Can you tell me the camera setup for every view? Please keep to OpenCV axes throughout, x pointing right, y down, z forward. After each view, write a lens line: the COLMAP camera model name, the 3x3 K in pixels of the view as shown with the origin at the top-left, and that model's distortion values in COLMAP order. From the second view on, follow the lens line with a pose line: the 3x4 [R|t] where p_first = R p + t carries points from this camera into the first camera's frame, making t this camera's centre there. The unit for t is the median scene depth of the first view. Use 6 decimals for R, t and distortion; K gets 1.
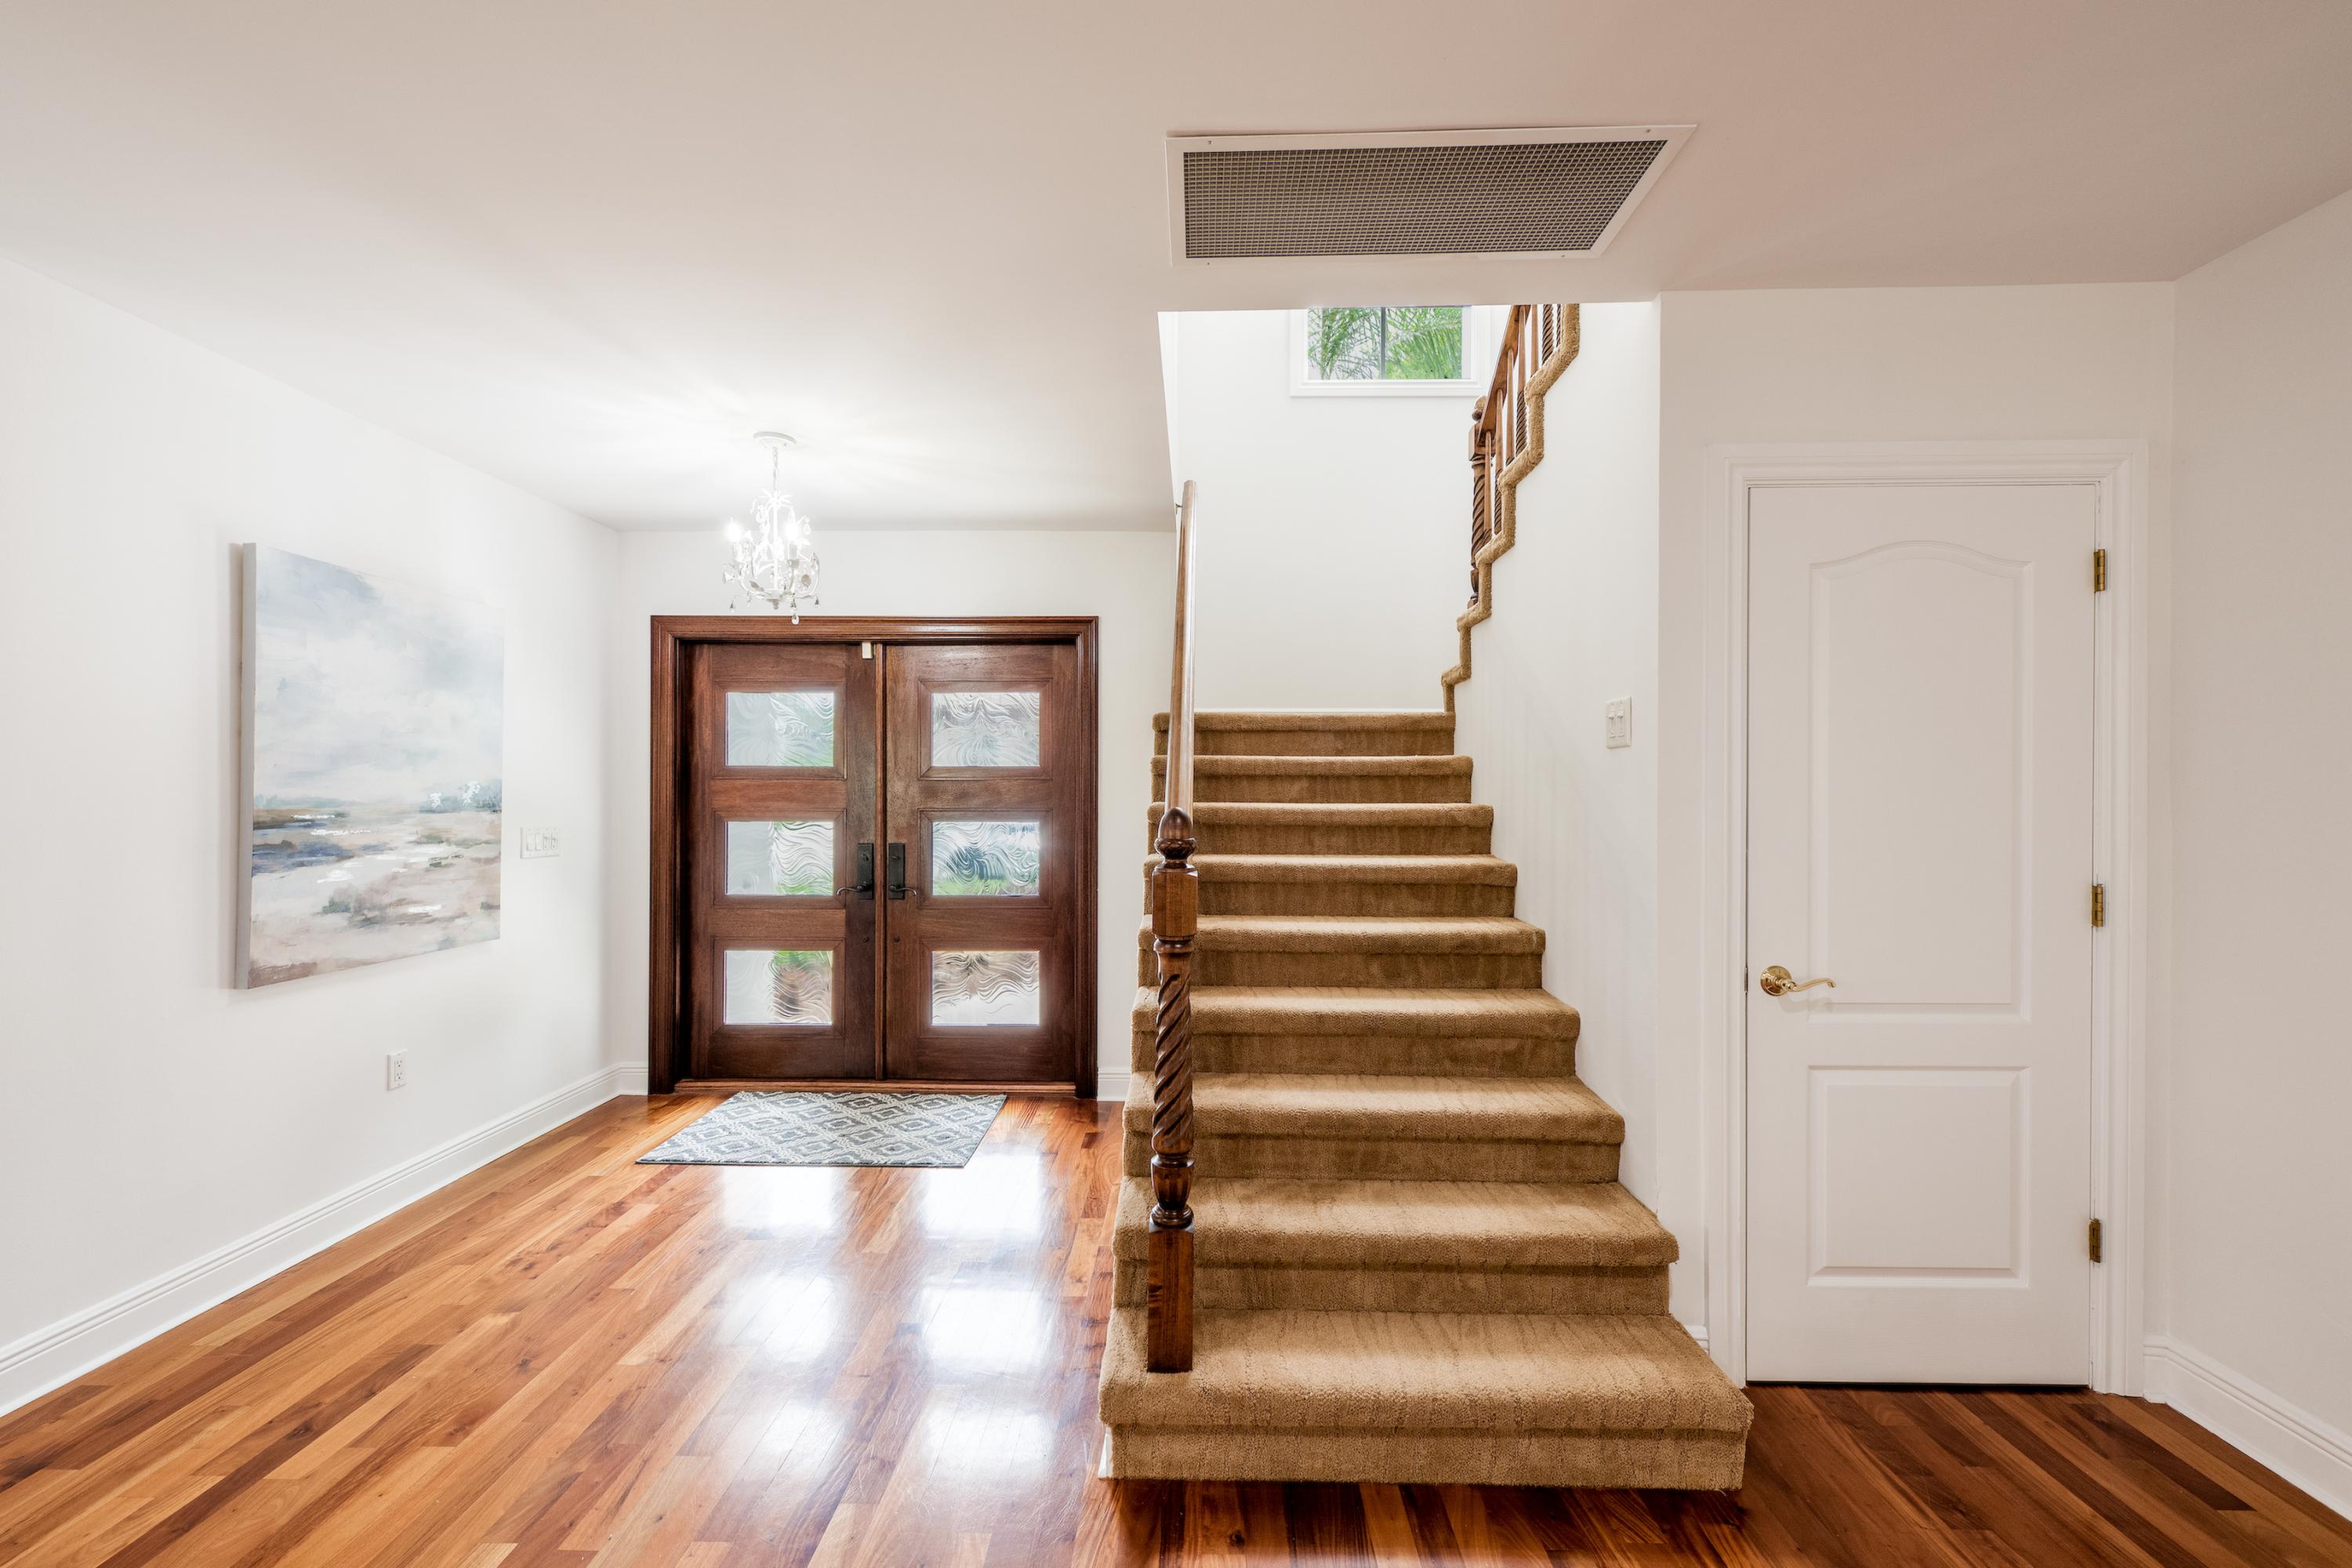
lens RADIAL K [[939.1, 0, 1186.4], [0, 939.1, 789.6], [0, 0, 1]] dist [0.009402, -0.003300]
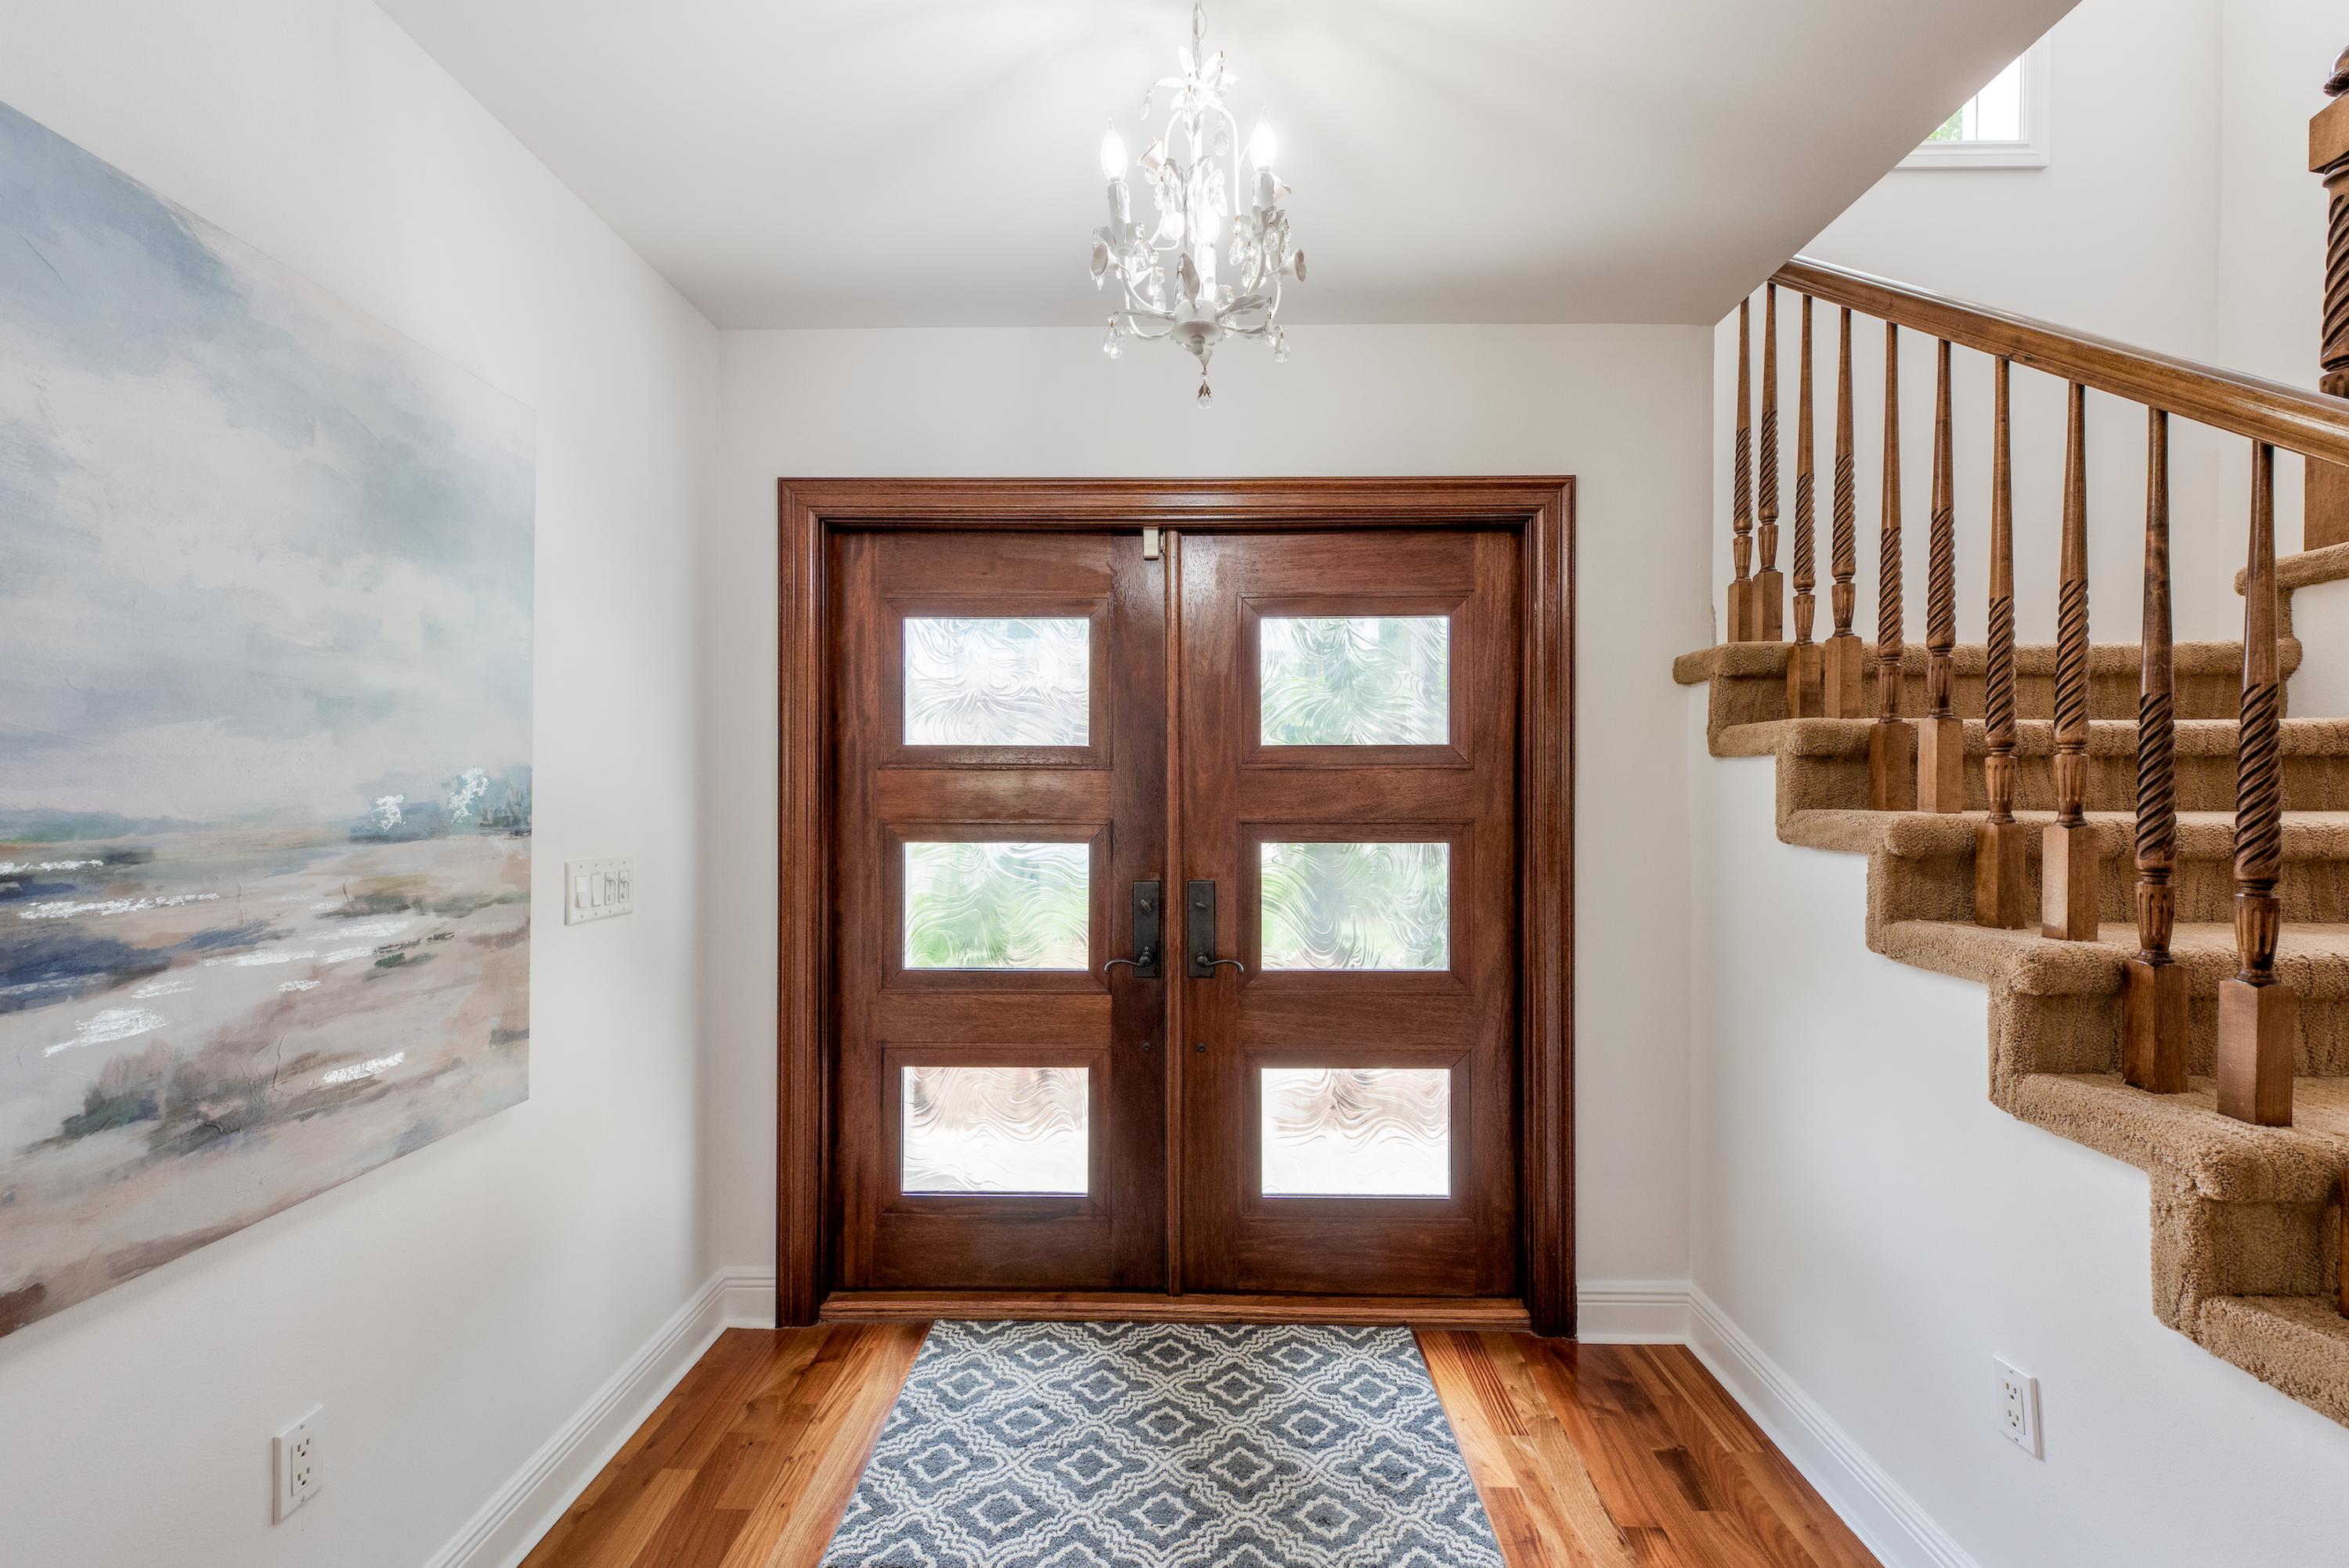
lens RADIAL K [[937.8, 0, 1156.9], [0, 937.8, 789.4], [0, 0, 1]] dist [0.009402, -0.003300]
pose [[0.999998, -0.001458, -0.001640, -0.370252], [0.001464, 0.999993, 0.003418, 0.000002], [0.001635, -0.003420, 0.999993, 0.474849]]
